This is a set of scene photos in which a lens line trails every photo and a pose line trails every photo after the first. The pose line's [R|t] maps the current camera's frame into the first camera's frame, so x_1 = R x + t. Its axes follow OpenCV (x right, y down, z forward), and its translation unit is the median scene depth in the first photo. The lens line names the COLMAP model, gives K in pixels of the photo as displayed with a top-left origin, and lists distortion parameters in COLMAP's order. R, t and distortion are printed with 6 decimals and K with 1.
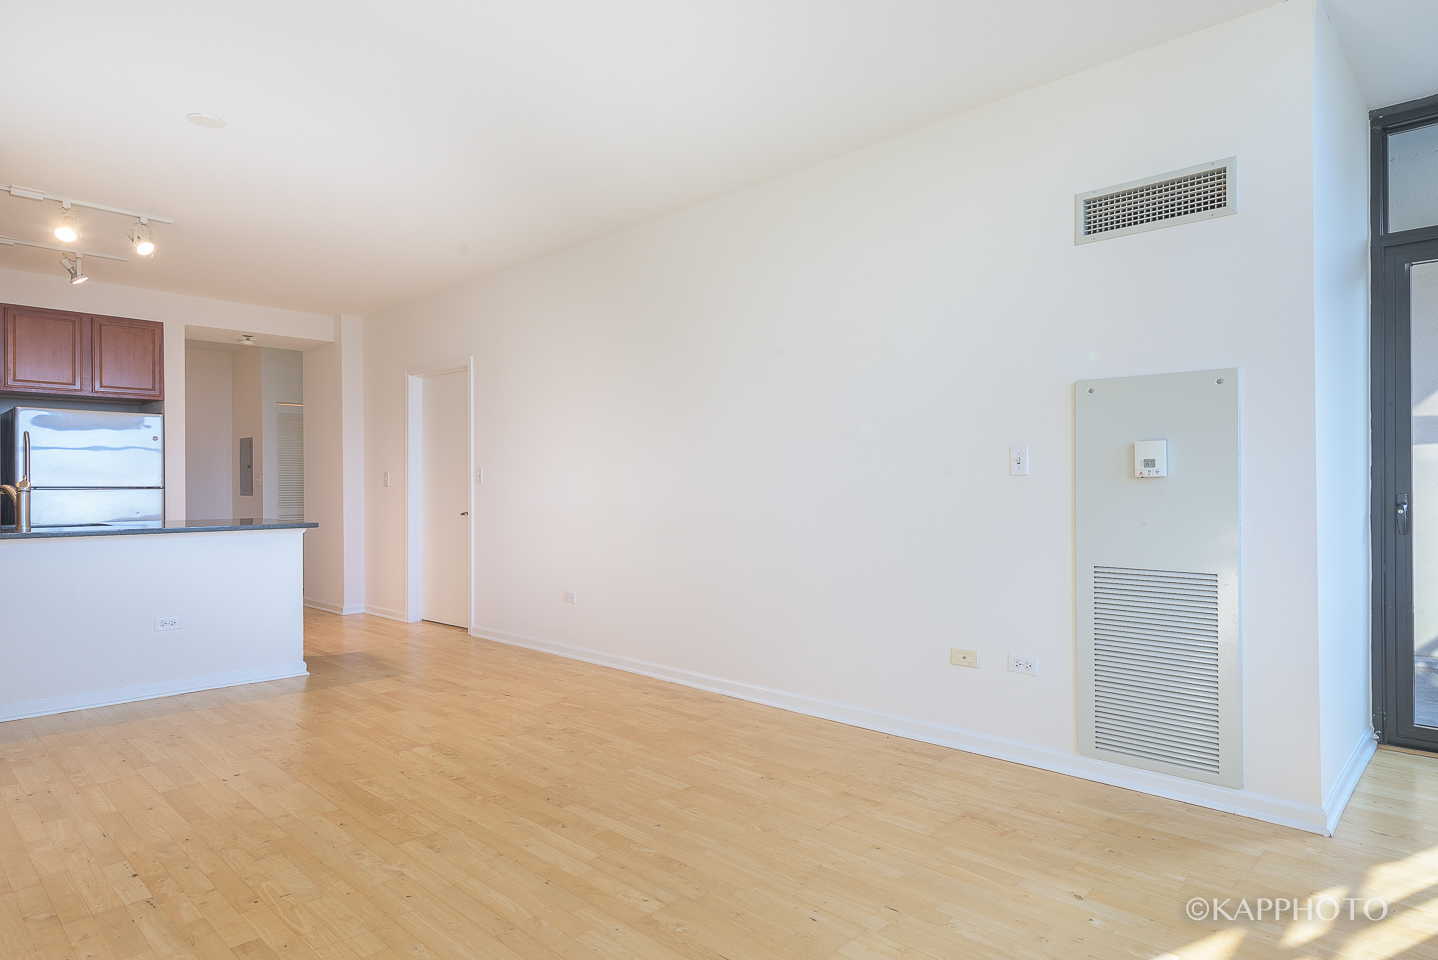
lens RADIAL K [[815.5, 0, 719.0], [0, 815.5, 480.0], [0, 0, 1]] dist [0.023192, -0.020838]
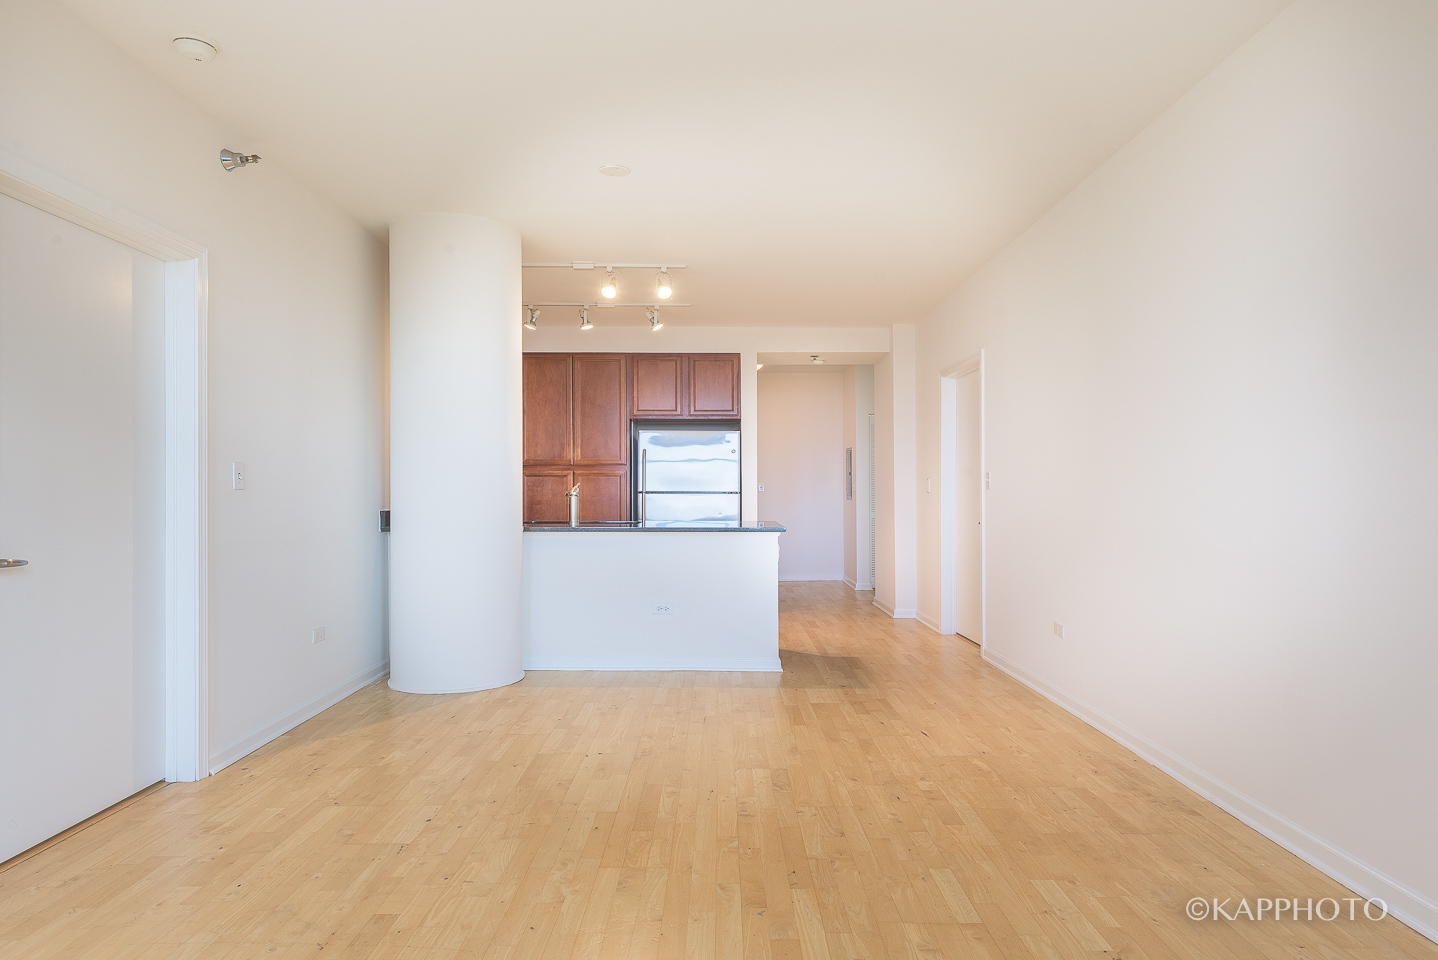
lens RADIAL K [[815.5, 0, 719.0], [0, 815.5, 480.0], [0, 0, 1]] dist [0.023192, -0.020838]
pose [[0.695806, -0.005068, -0.718212, 0.169382], [0.000069, 0.999976, -0.006989, -0.000665], [0.718230, 0.004813, 0.695789, 0.185345]]
